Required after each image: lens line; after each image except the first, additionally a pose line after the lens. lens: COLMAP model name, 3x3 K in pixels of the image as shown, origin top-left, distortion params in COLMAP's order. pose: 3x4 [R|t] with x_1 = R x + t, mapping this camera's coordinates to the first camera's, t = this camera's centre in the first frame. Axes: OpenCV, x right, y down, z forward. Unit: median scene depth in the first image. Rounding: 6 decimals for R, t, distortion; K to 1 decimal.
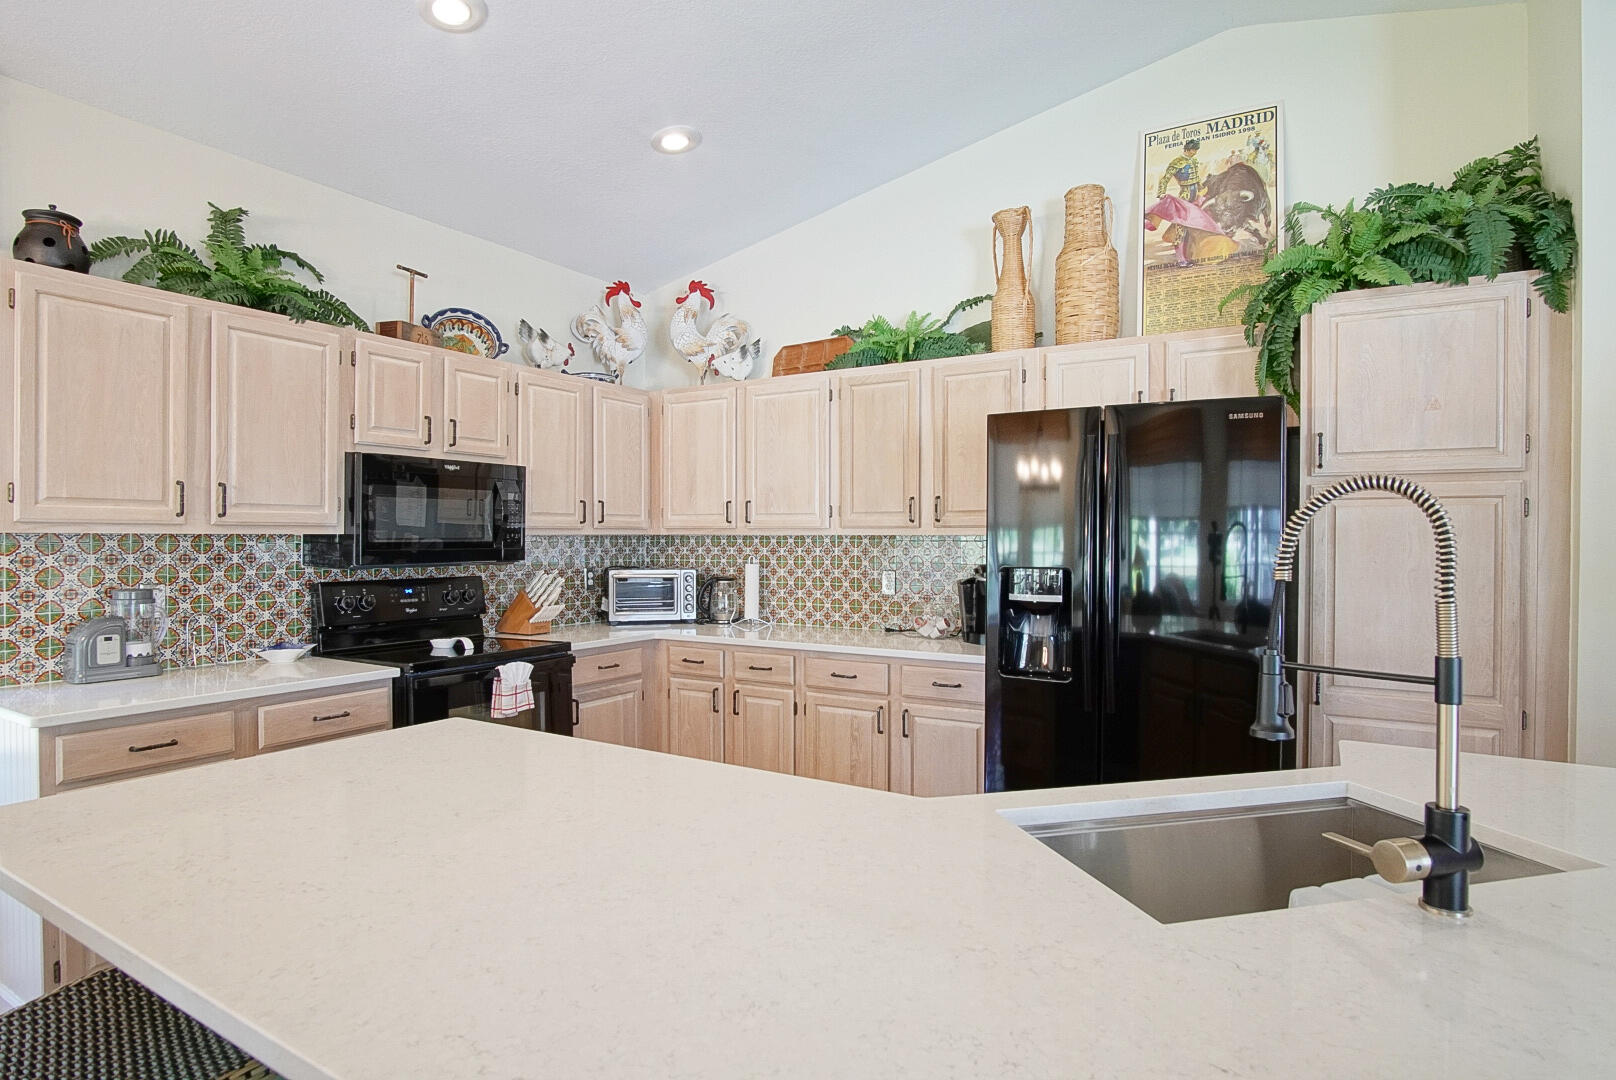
lens RADIAL K [[868.6, 0, 774.9], [0, 868.6, 553.2], [0, 0, 1]] dist [-0.033896, 0.008399]
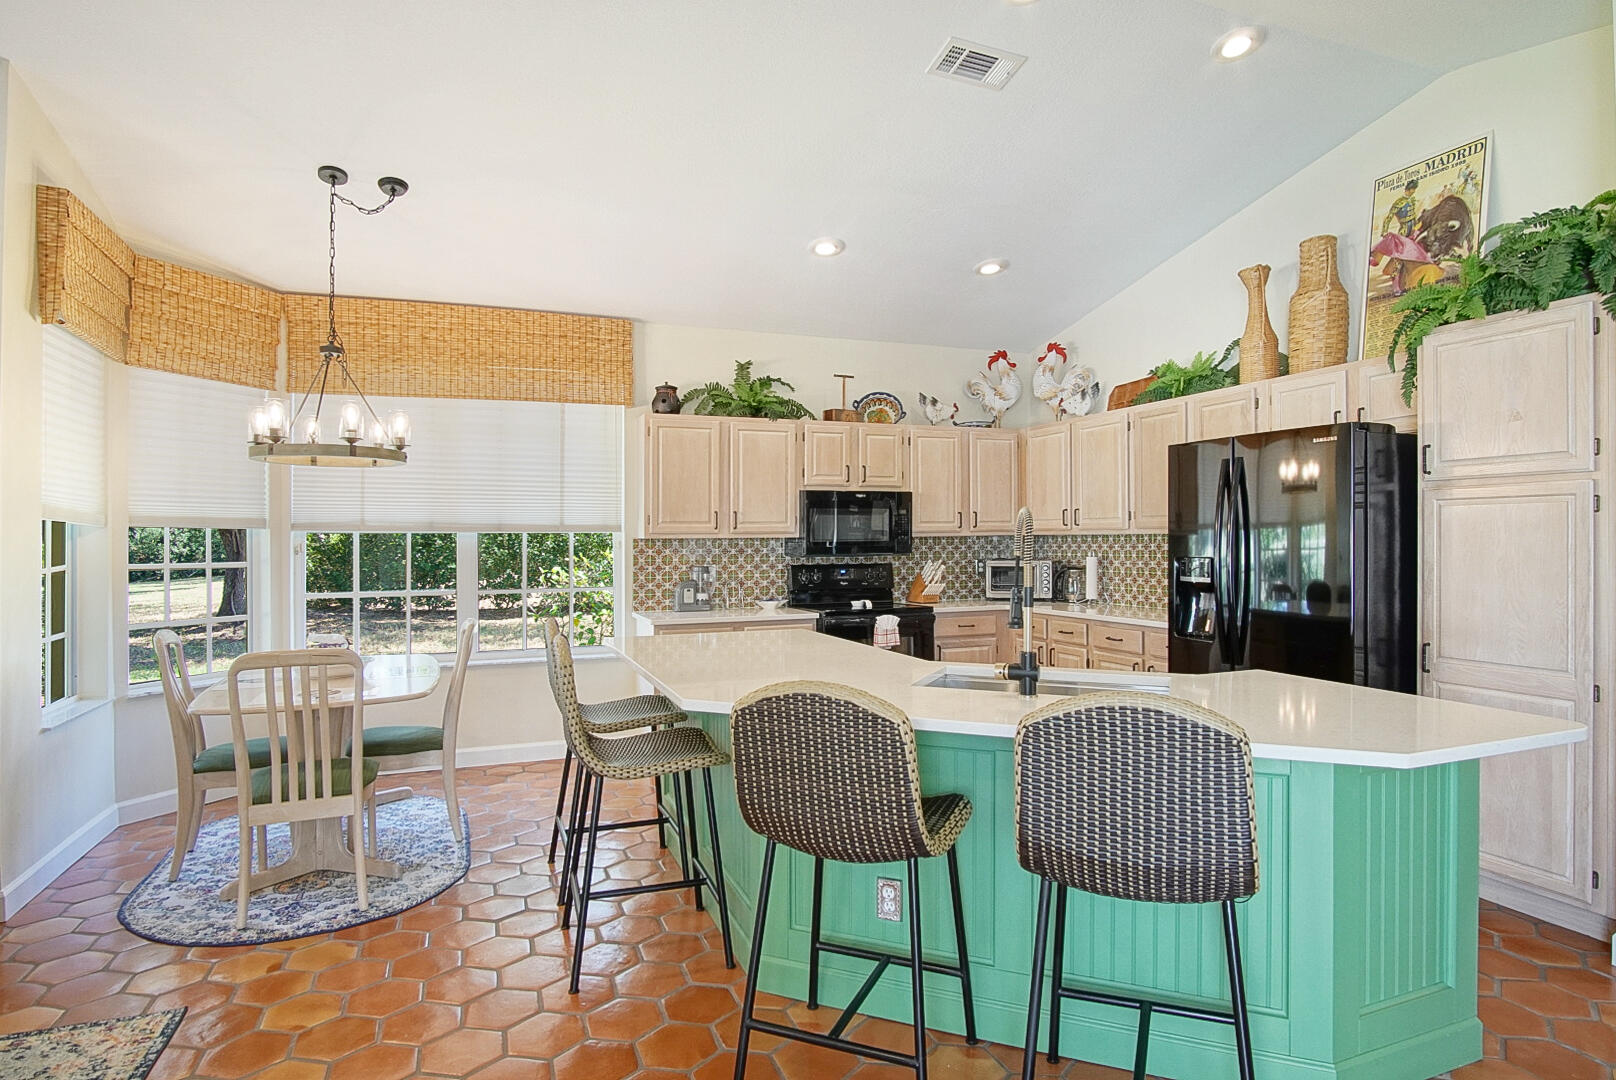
lens RADIAL K [[868.6, 0, 794.7], [0, 868.6, 541.4], [0, 0, 1]] dist [-0.033896, 0.008399]
pose [[0.797918, -0.007374, -0.602721, 0.511027], [-0.001080, 0.999906, -0.013663, 0.009551], [0.602765, 0.011553, 0.797835, -0.380317]]
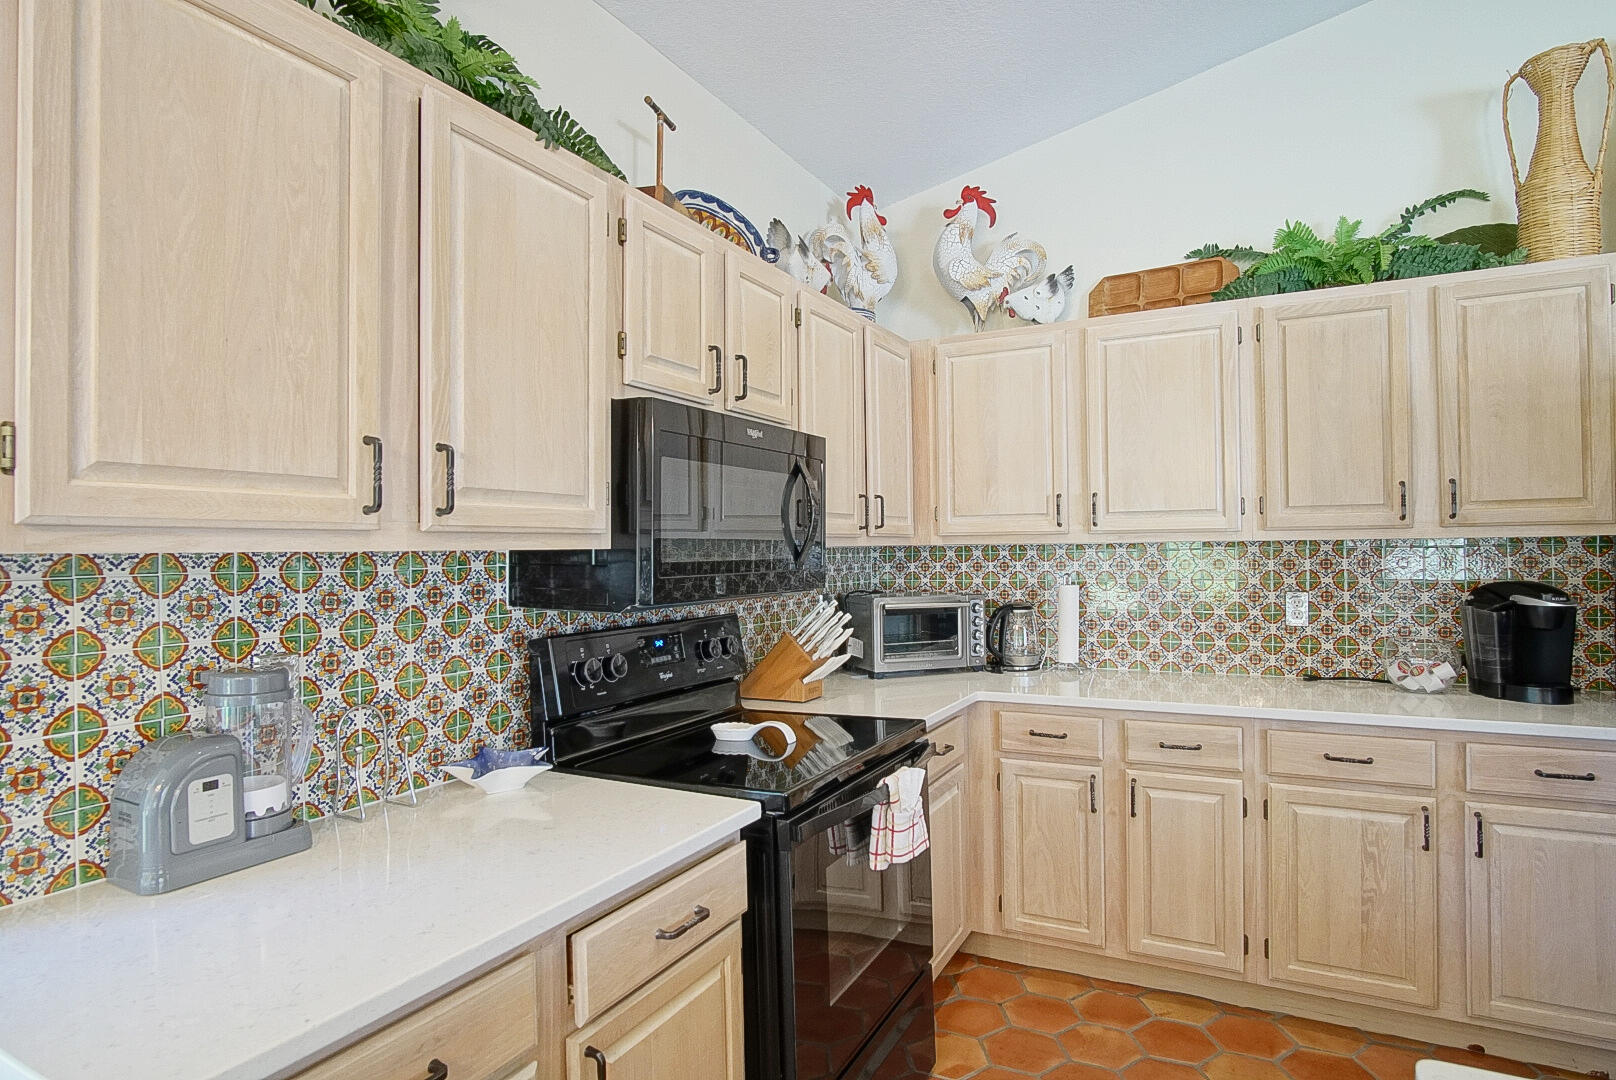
lens RADIAL K [[868.6, 0, 773.7], [0, 868.6, 551.7], [0, 0, 1]] dist [-0.033896, 0.008399]
pose [[0.997913, -0.015640, 0.062643, -0.395189], [0.016735, 0.999715, -0.016997, -0.008555], [-0.062359, 0.018010, 0.997891, 0.407582]]
